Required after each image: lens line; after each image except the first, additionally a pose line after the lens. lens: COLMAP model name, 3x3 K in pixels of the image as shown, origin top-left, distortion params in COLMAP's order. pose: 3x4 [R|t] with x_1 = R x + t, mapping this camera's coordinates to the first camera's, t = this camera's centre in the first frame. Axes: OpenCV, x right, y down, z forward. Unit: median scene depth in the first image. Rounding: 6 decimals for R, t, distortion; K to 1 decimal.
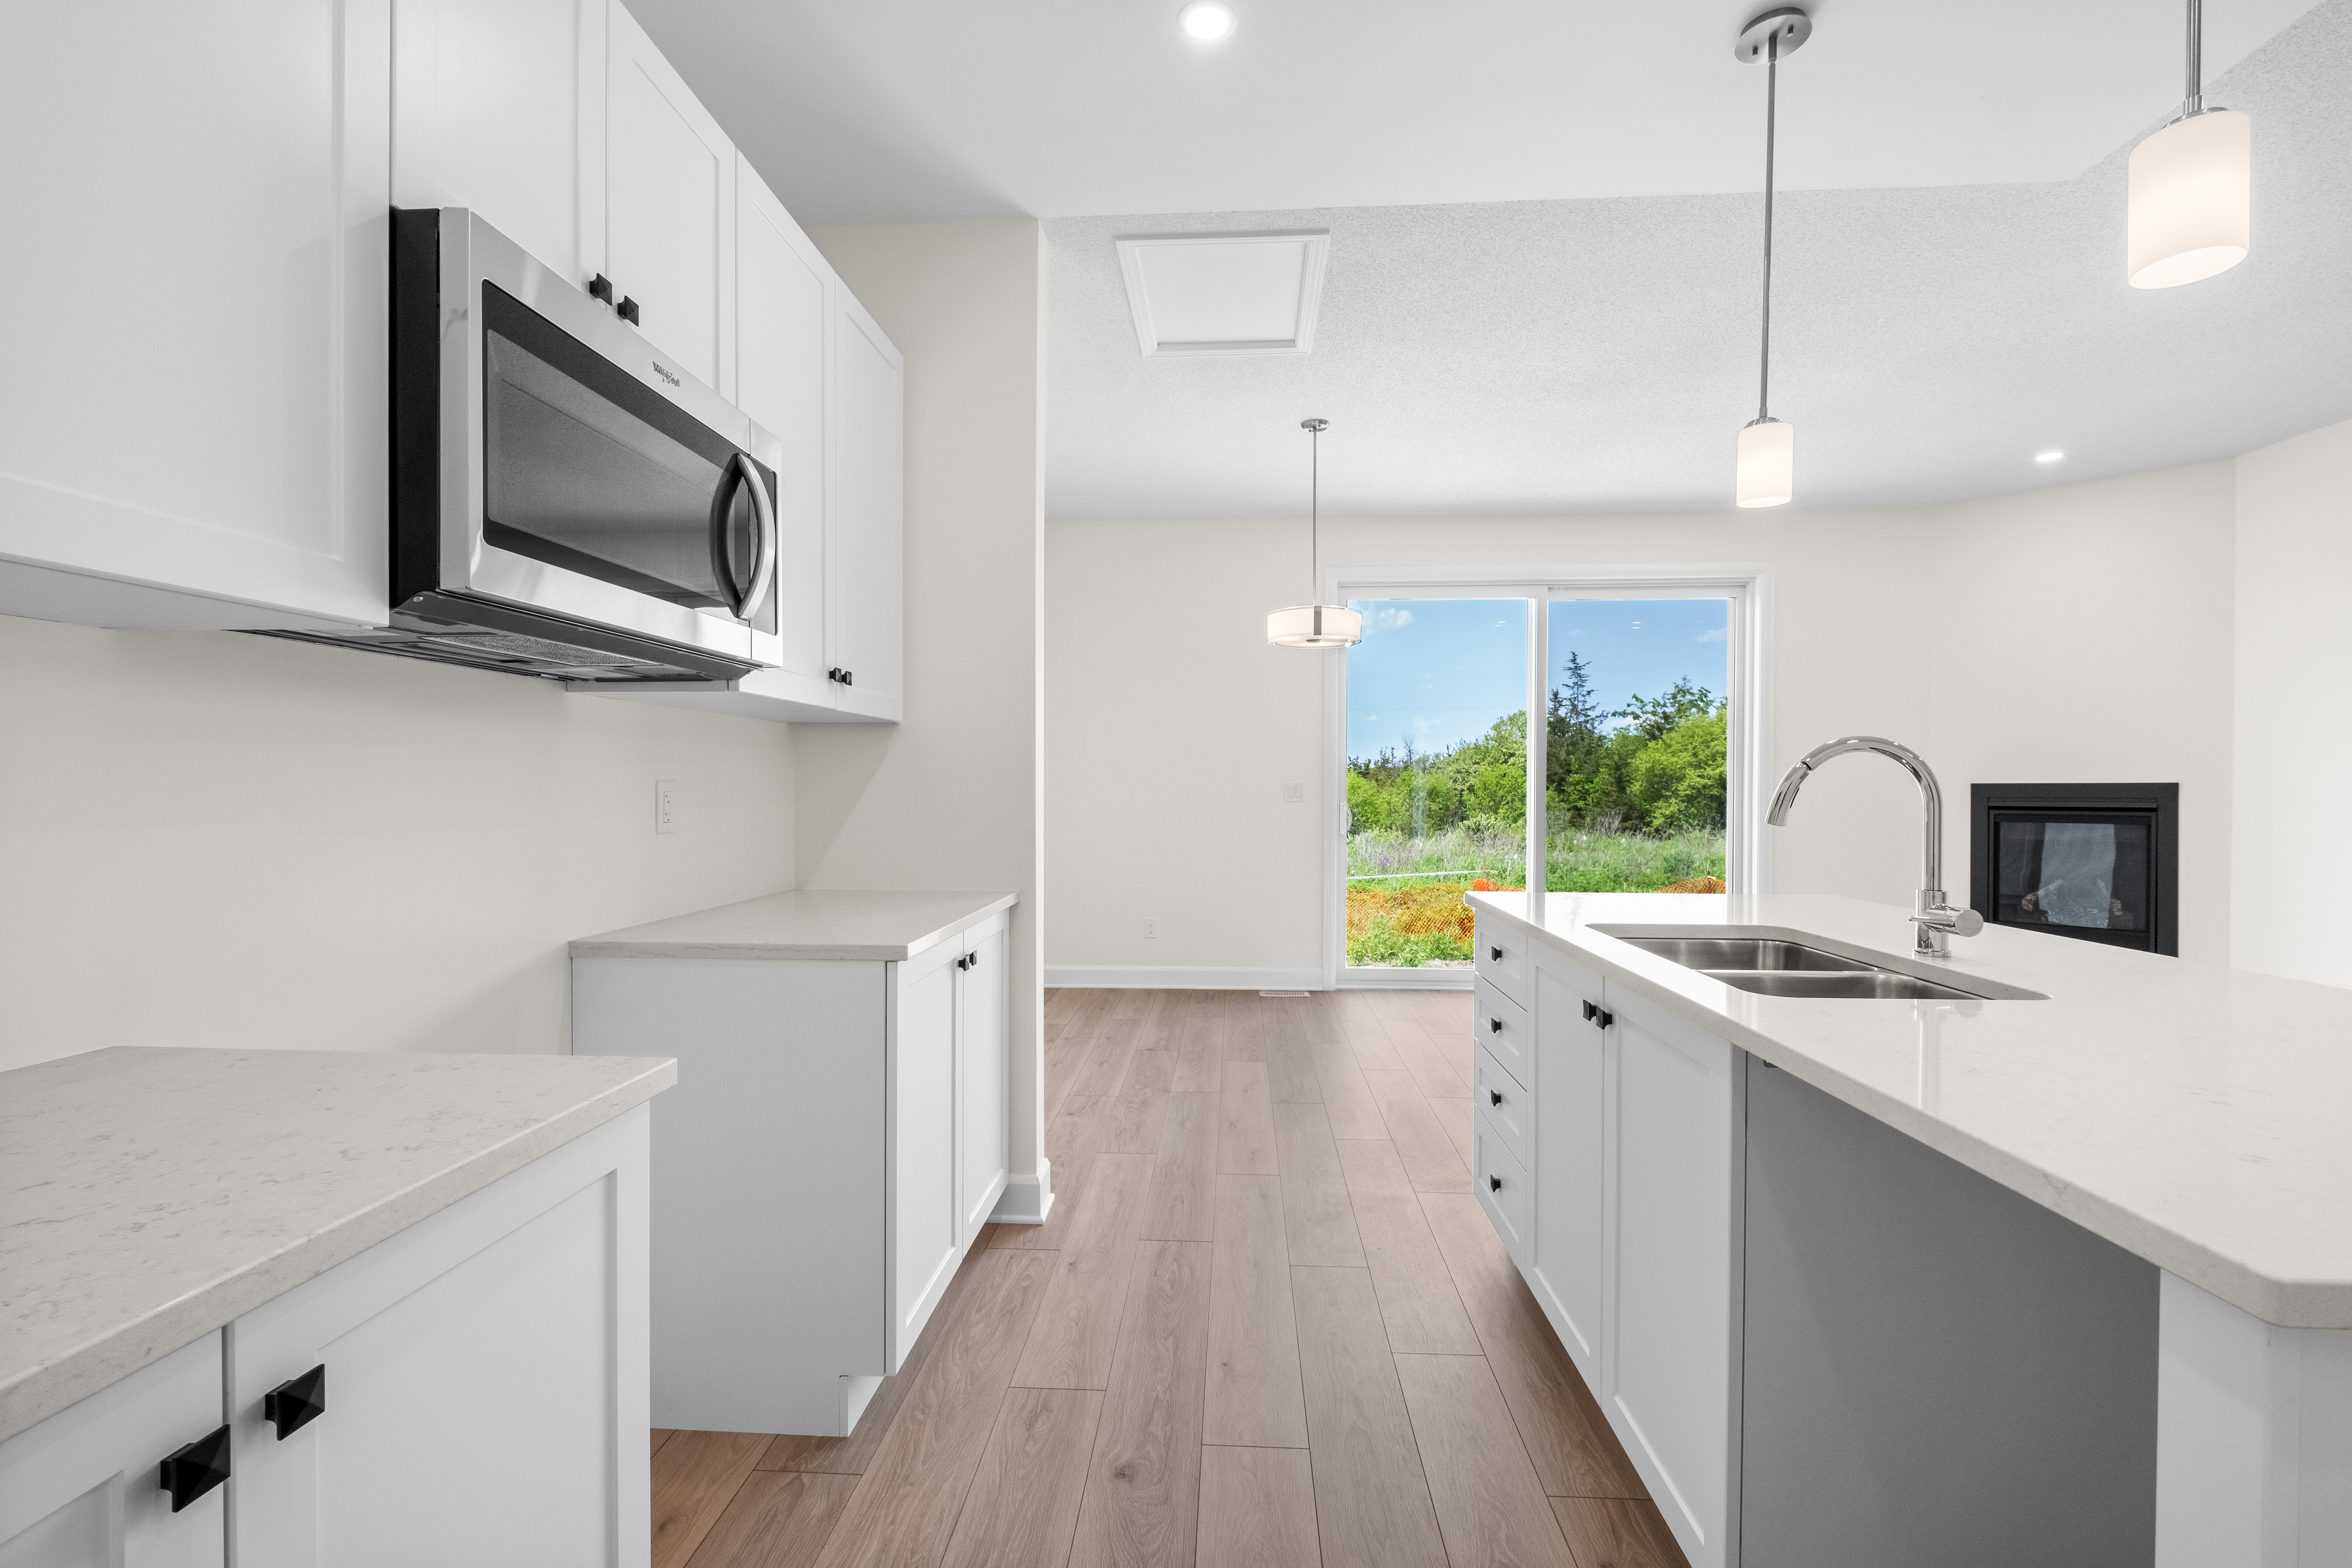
lens RADIAL K [[1023.0, 0, 1179.7], [0, 1023.0, 794.1], [0, 0, 1]] dist [-0.001067, -0.000694]
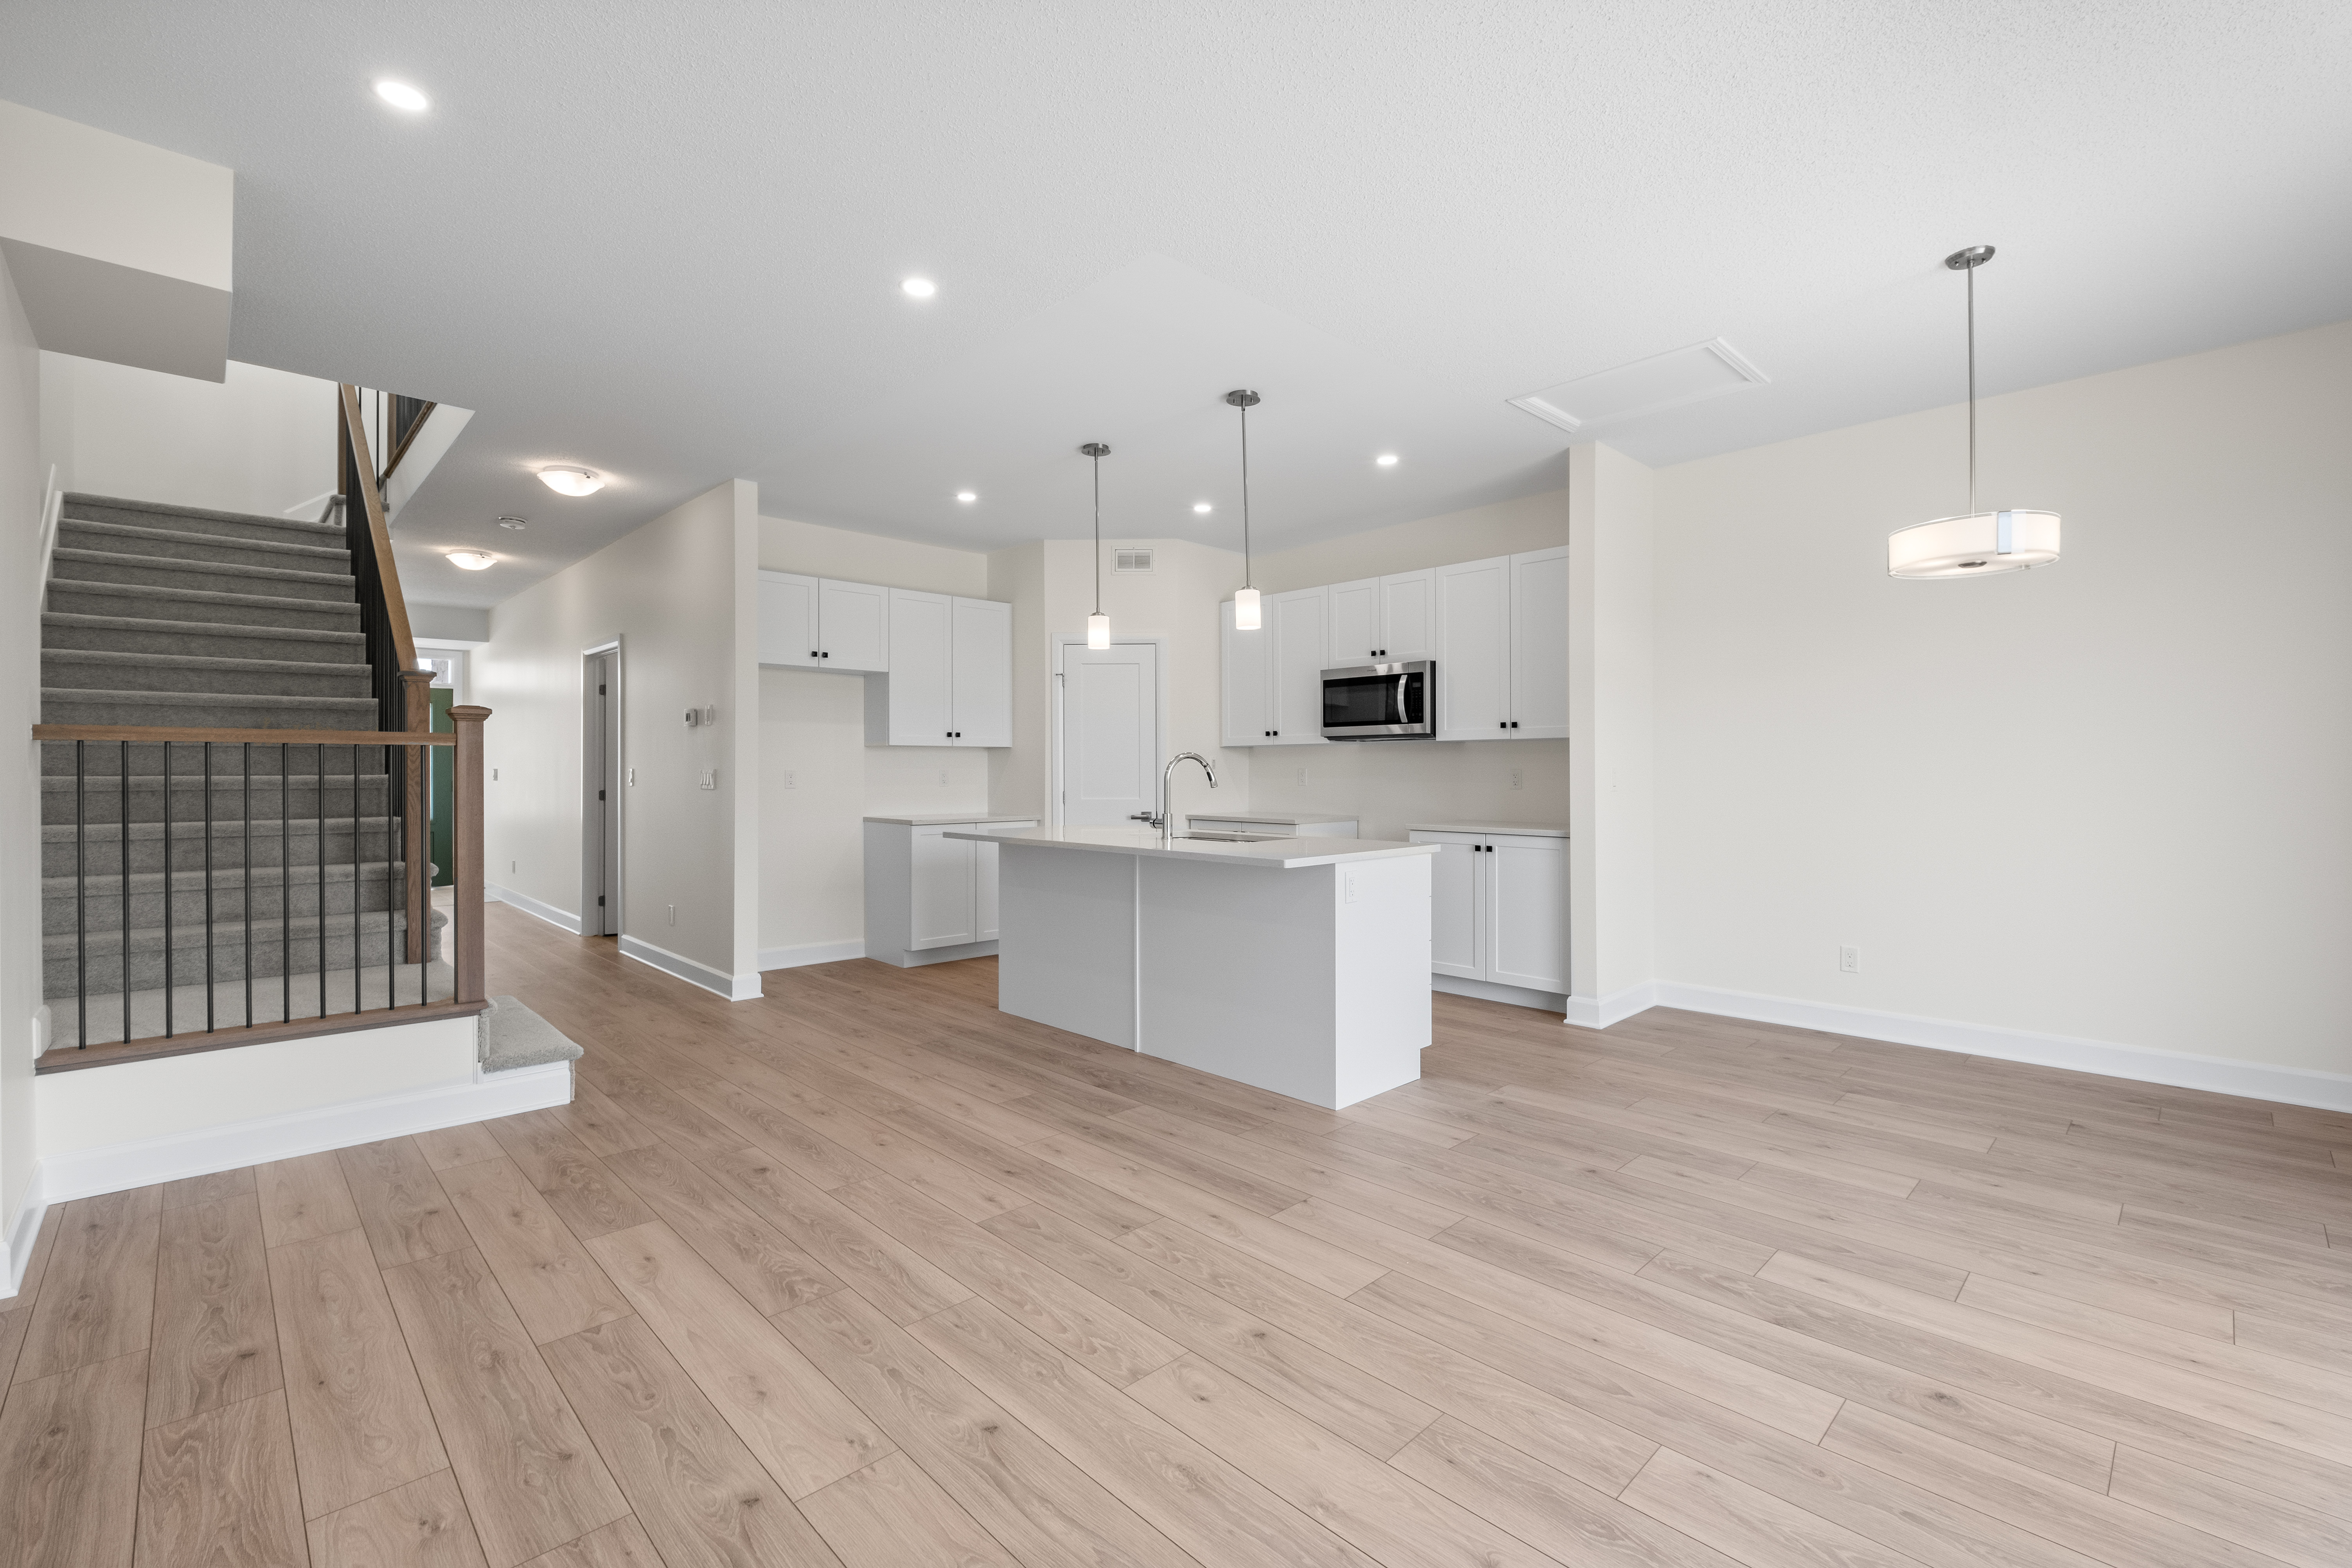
lens RADIAL K [[1023.0, 0, 1170.1], [0, 1023.0, 775.4], [0, 0, 1]] dist [-0.001067, -0.000694]
pose [[-0.683559, 0.004795, -0.729880, 1.016785], [-0.006032, 0.999907, 0.012218, -0.012041], [0.729870, 0.012754, -0.683467, 1.077732]]
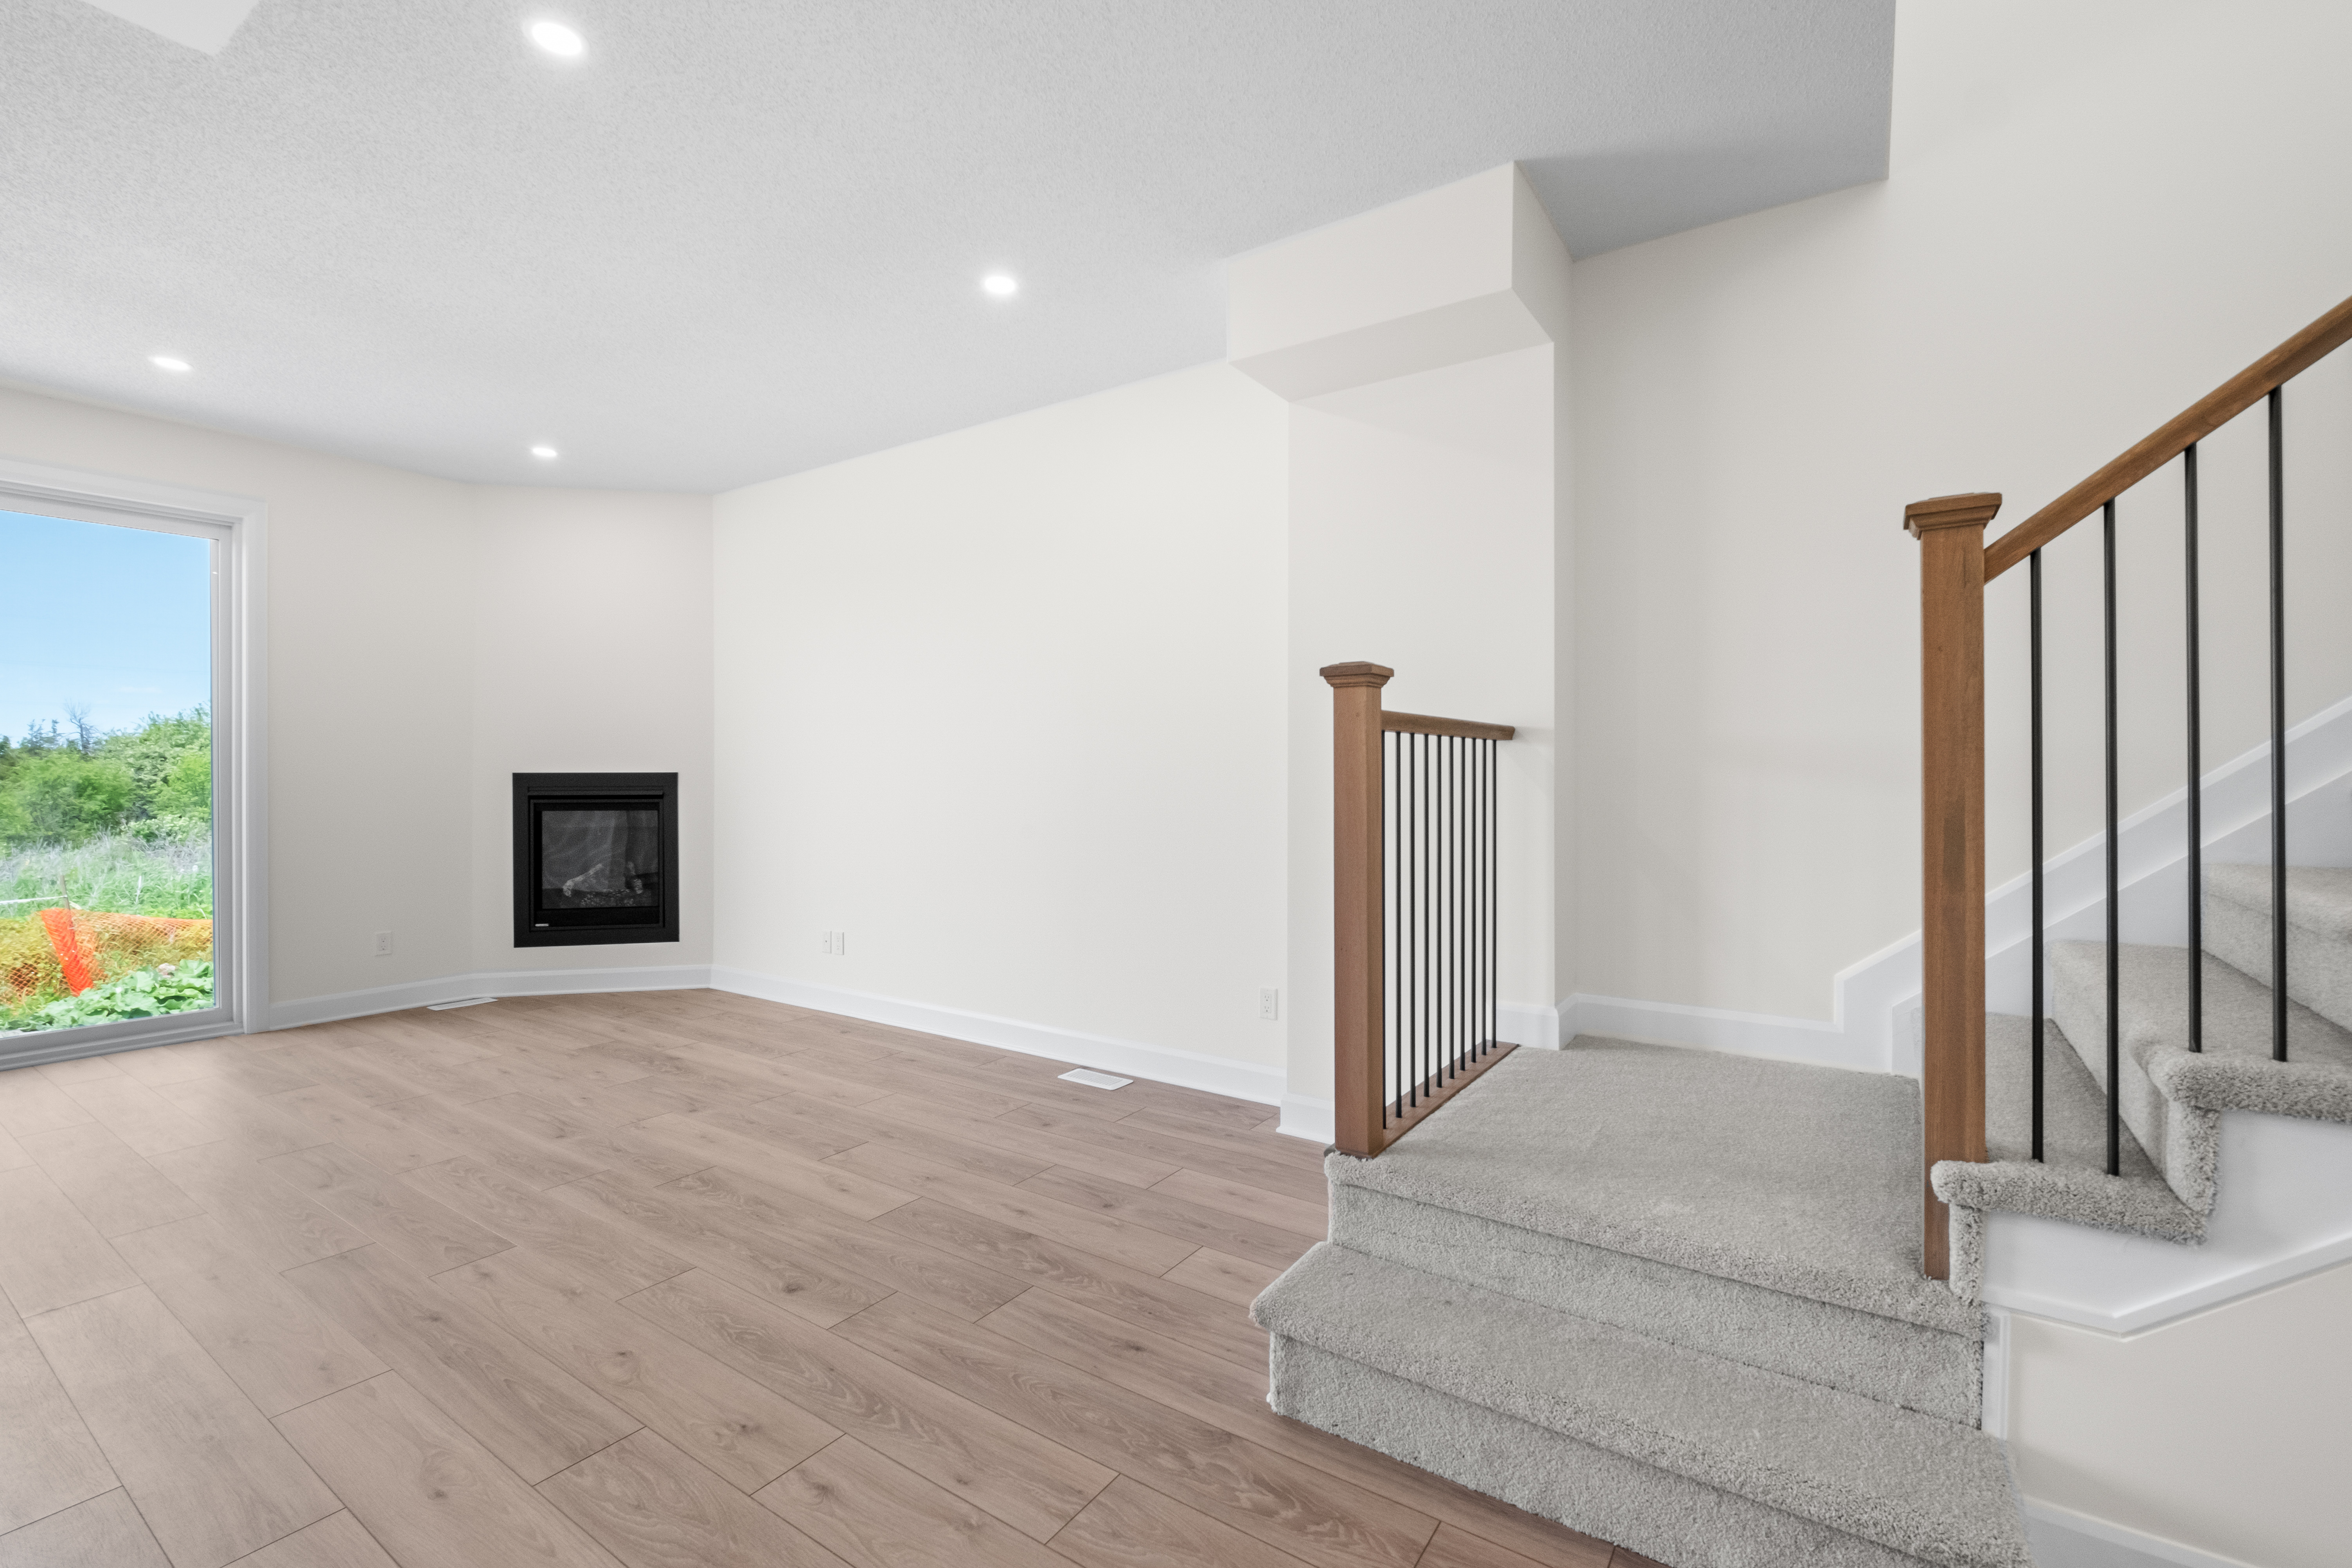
lens RADIAL K [[1023.0, 0, 1177.3], [0, 1023.0, 770.7], [0, 0, 1]] dist [-0.001067, -0.000694]
pose [[0.512898, -0.001127, 0.858449, 0.331684], [0.011045, 0.999925, -0.005287, -0.000767], [-0.858379, 0.012194, 0.512872, -0.067878]]
